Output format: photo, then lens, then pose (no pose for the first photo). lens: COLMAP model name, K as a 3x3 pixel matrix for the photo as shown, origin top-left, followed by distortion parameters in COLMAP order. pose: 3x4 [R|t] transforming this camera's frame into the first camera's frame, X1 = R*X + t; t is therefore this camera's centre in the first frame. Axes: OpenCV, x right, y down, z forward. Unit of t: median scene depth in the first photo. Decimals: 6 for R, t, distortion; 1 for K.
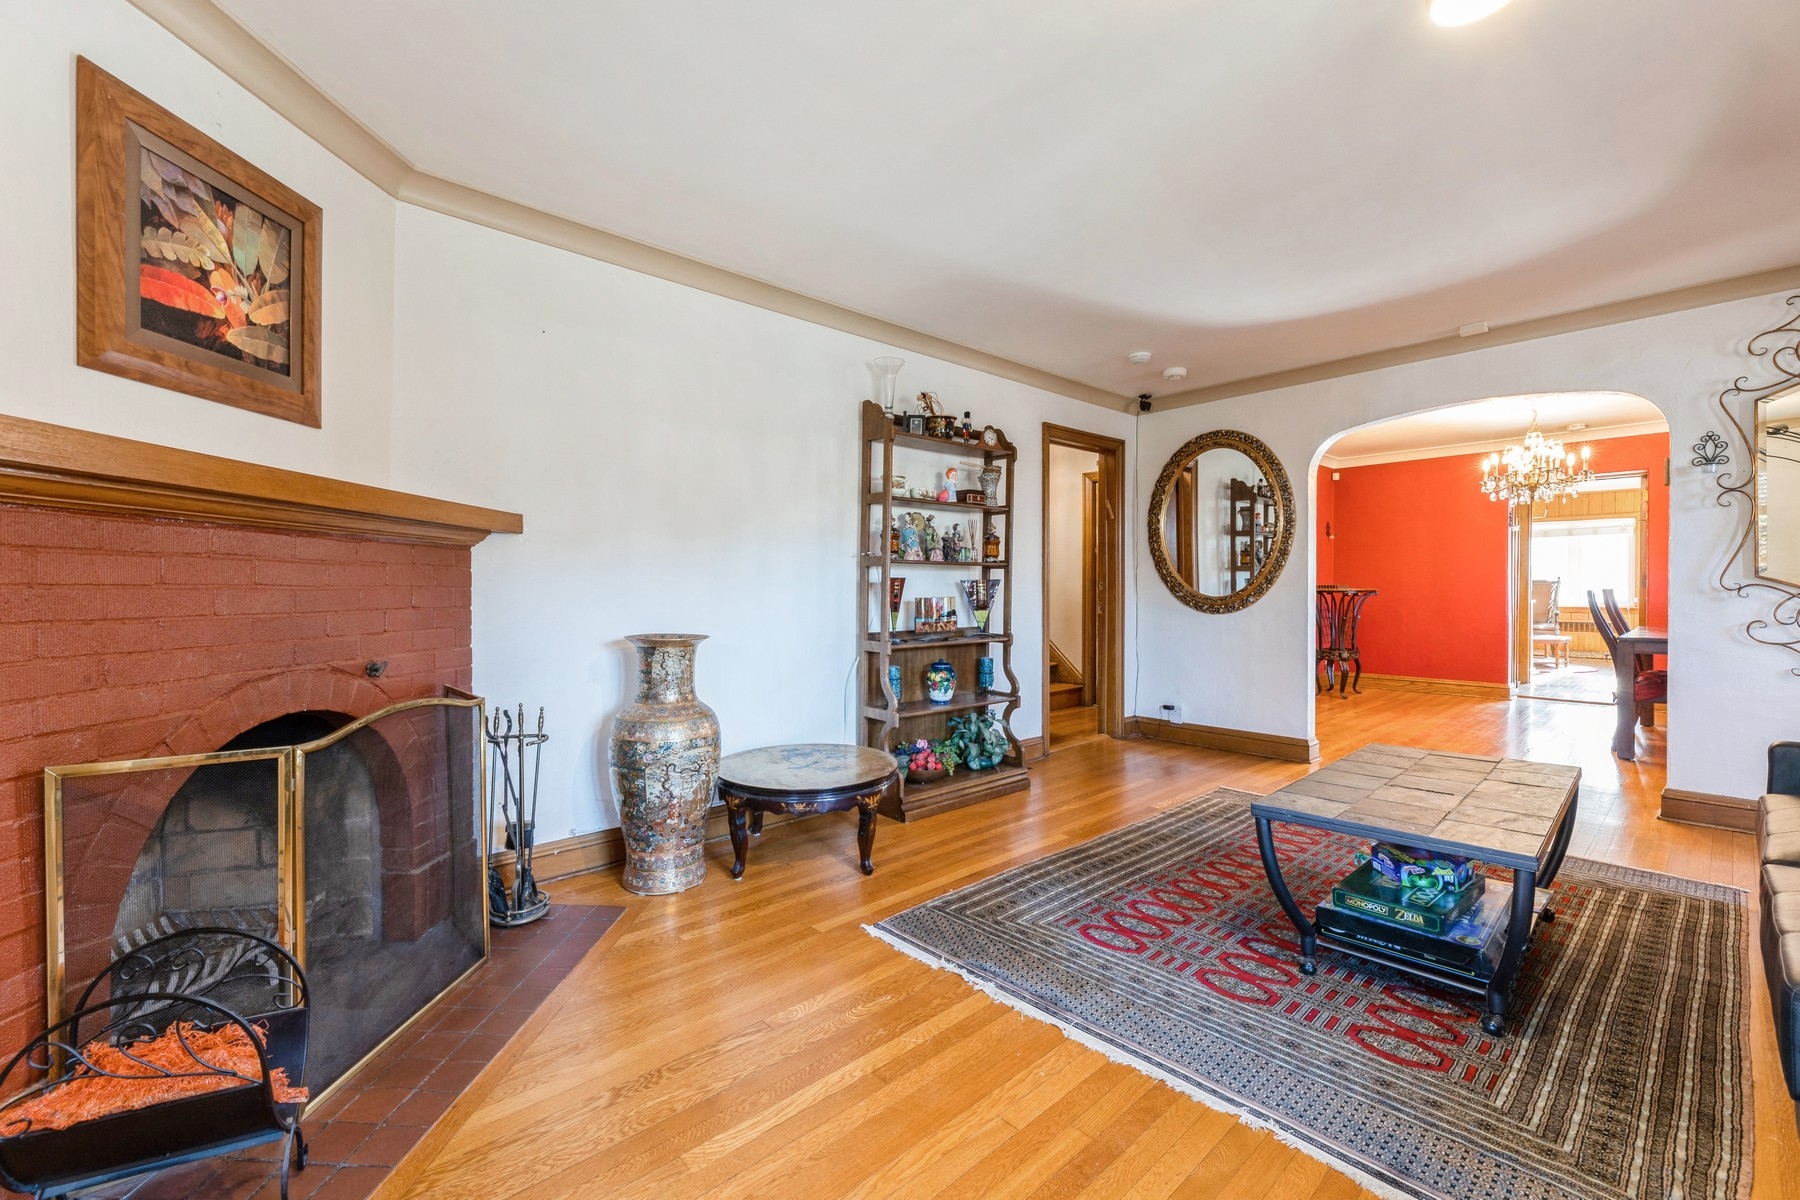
lens RADIAL K [[748.5, 0, 889.9], [0, 748.5, 599.8], [0, 0, 1]] dist [0.001971, -0.003018]
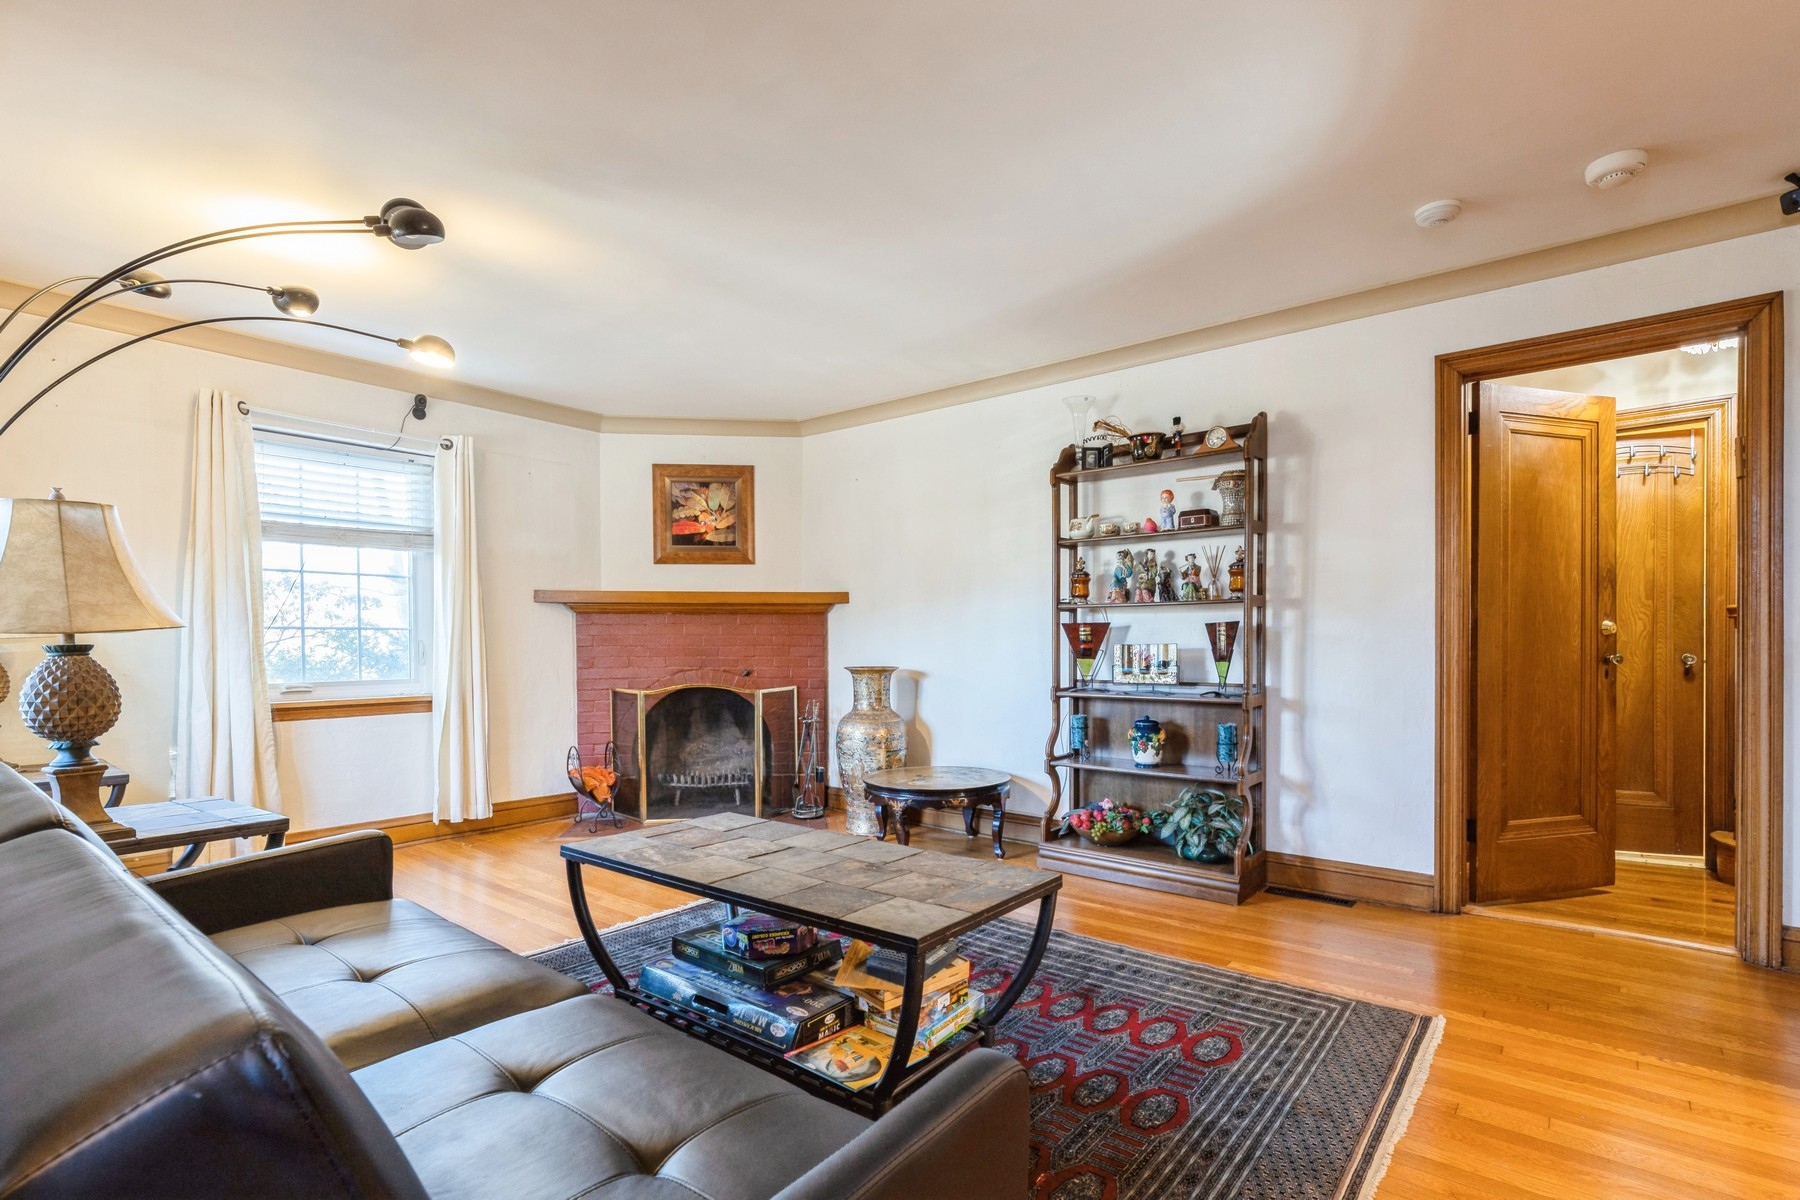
lens RADIAL K [[863.4, 0, 891.8], [0, 863.4, 649.4], [0, 0, 1]] dist [0.001538, 0.000180]
pose [[0.150648, 0.012024, -0.988514, 1.644792], [-0.009320, 0.999899, 0.010742, -0.006997], [0.988544, 0.007594, 0.150745, 0.915287]]
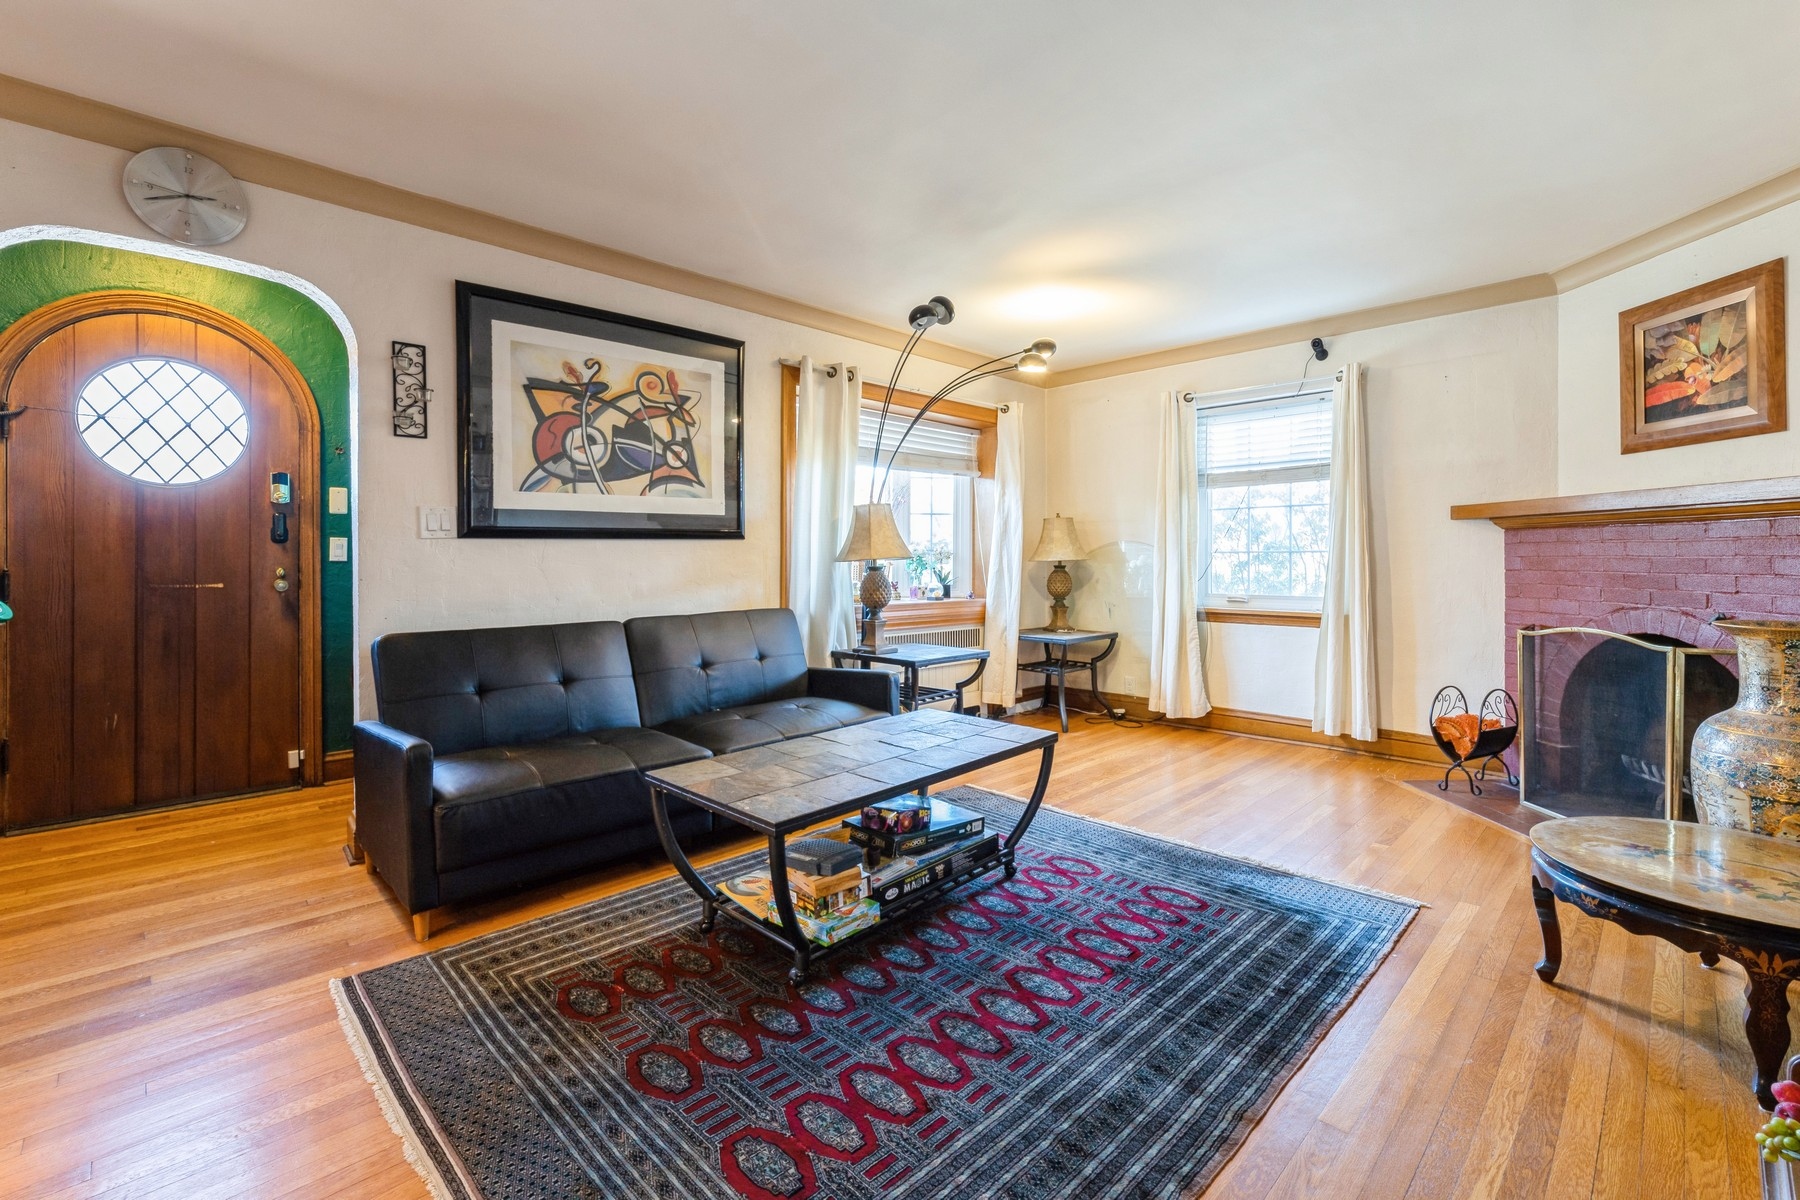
lens RADIAL K [[781.6, 0, 914.2], [0, 781.6, 559.9], [0, 0, 1]] dist [-0.000668, -0.000318]
pose [[-0.998038, 0.006018, -0.062318, 0.700708], [0.005142, 0.999886, 0.014192, -0.034157], [0.062396, 0.013844, -0.997955, 1.994120]]
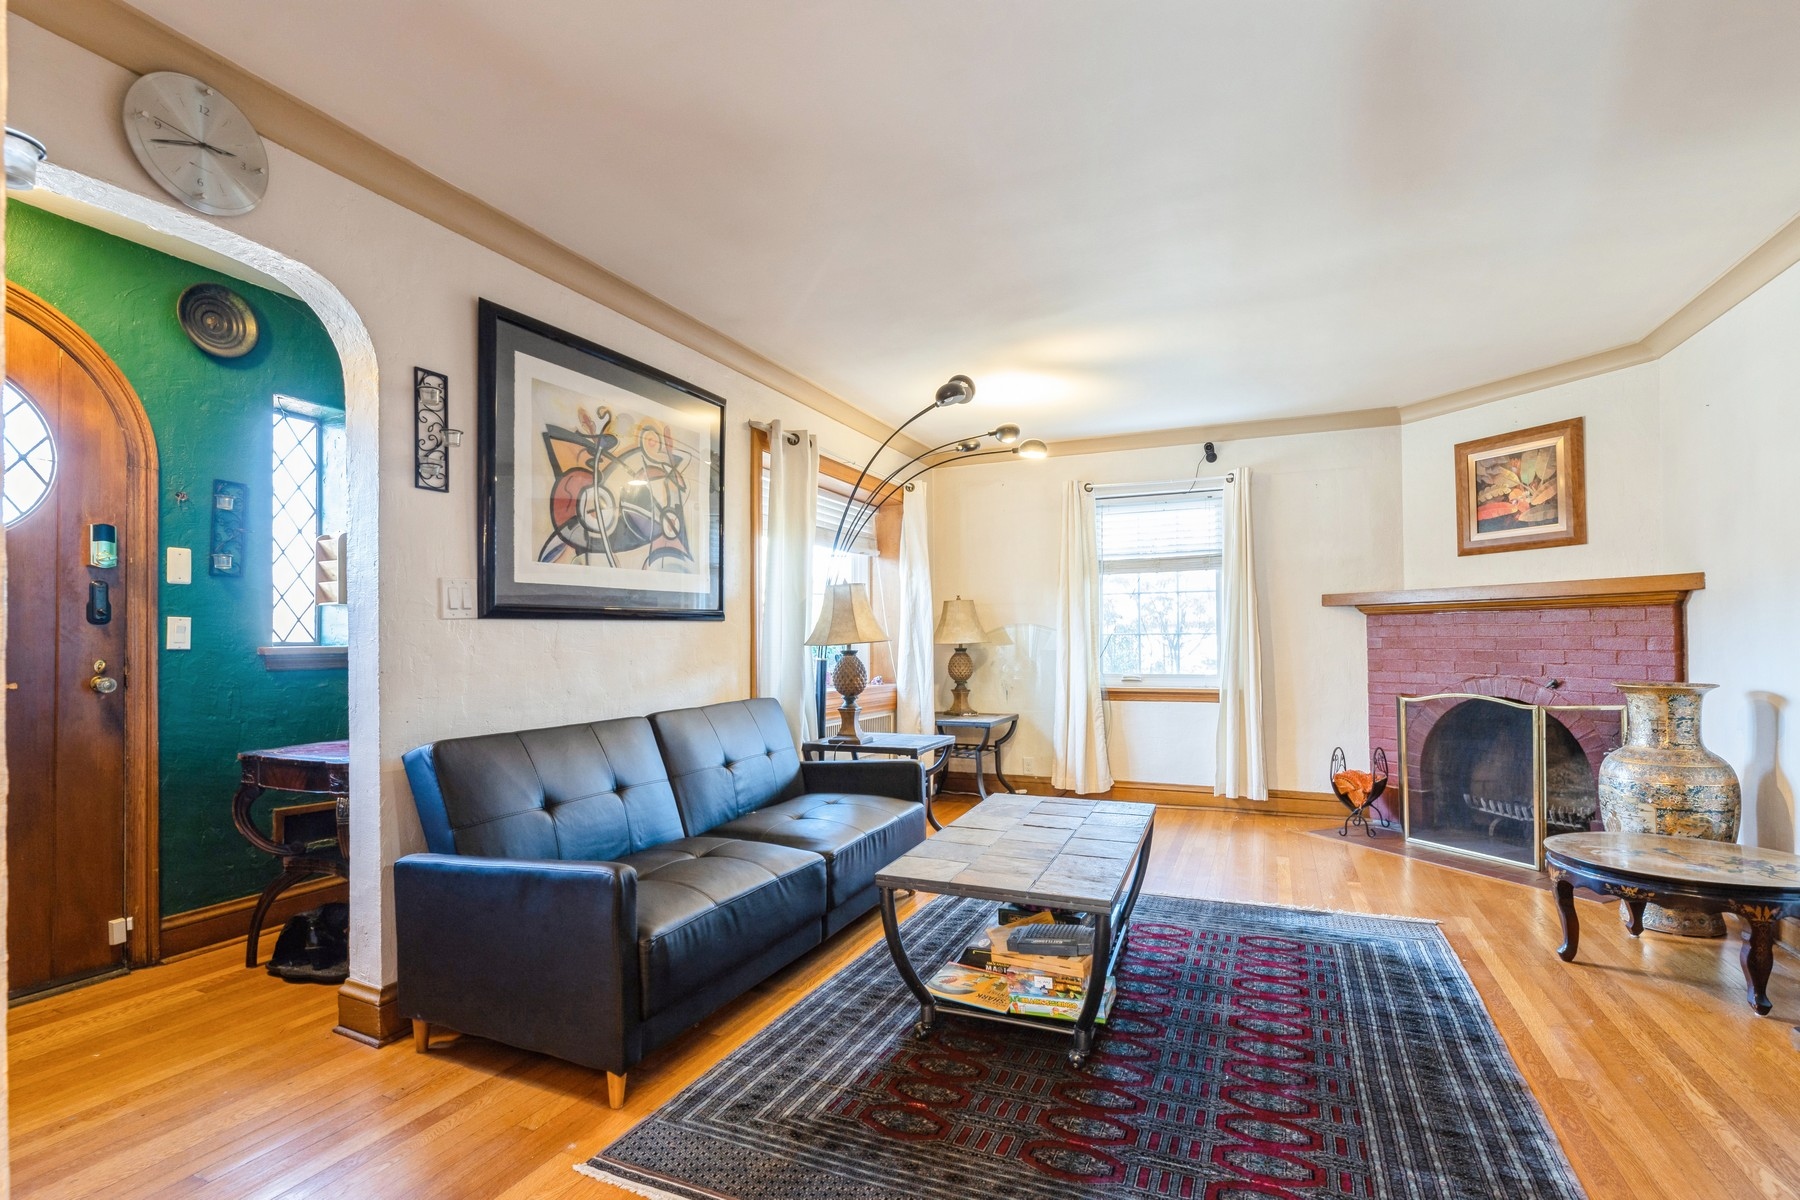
lens RADIAL K [[858.1, 0, 890.5], [0, 858.1, 627.1], [0, 0, 1]] dist [0.000790, 0.000553]
pose [[-0.911124, 0.003977, -0.412113, 1.341235], [0.005969, 0.999976, -0.003548, -0.037099], [0.412089, -0.005692, -0.911126, 1.915087]]
